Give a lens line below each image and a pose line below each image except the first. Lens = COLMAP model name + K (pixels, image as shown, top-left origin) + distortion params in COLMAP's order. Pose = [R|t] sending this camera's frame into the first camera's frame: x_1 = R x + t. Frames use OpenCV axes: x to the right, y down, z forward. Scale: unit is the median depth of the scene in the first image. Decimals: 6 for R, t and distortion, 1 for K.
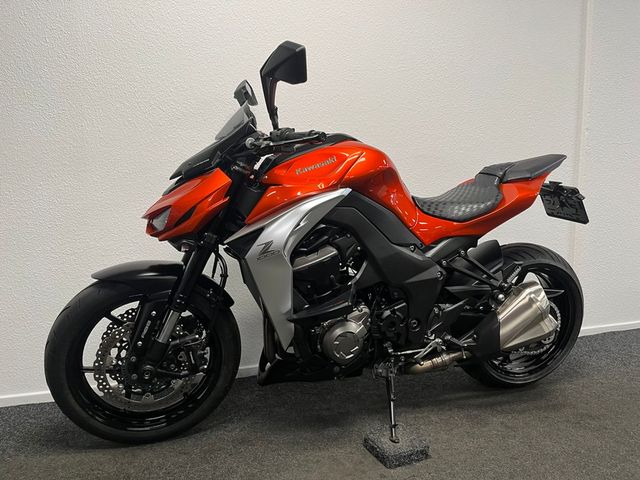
lens RADIAL K [[480.2, 0, 318.4], [0, 480.2, 236.9], [0, 0, 1]] dist [0.086630, -0.115082]
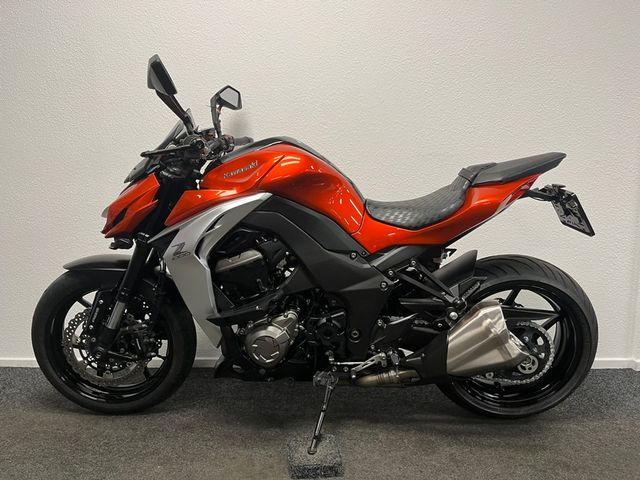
lens RADIAL K [[480.2, 0, 318.4], [0, 480.2, 236.9], [0, 0, 1]] dist [0.086630, -0.115082]
pose [[0.947136, 0.042122, -0.318054, 0.429859], [-0.036397, 0.999051, 0.023925, -0.033347], [0.318760, -0.011084, 0.947771, 0.077382]]
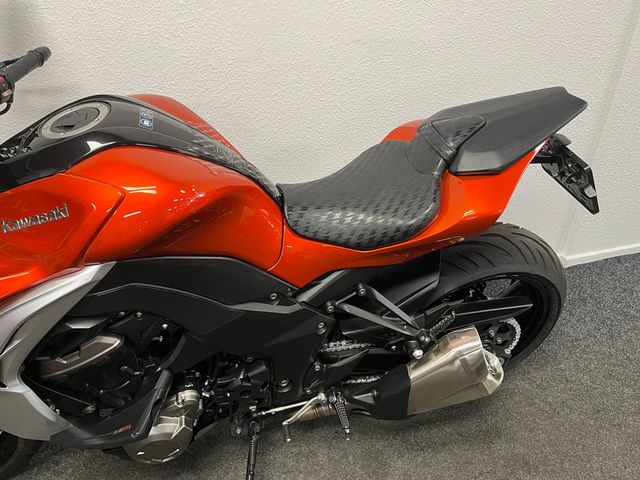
lens RADIAL K [[480.2, 0, 318.4], [0, 480.2, 236.9], [0, 0, 1]] dist [0.086630, -0.115082]
pose [[0.997945, 0.026317, -0.058415, 0.284716], [0.004389, 0.881522, 0.472123, -0.330324], [0.063919, -0.471409, 0.879595, 0.506875]]
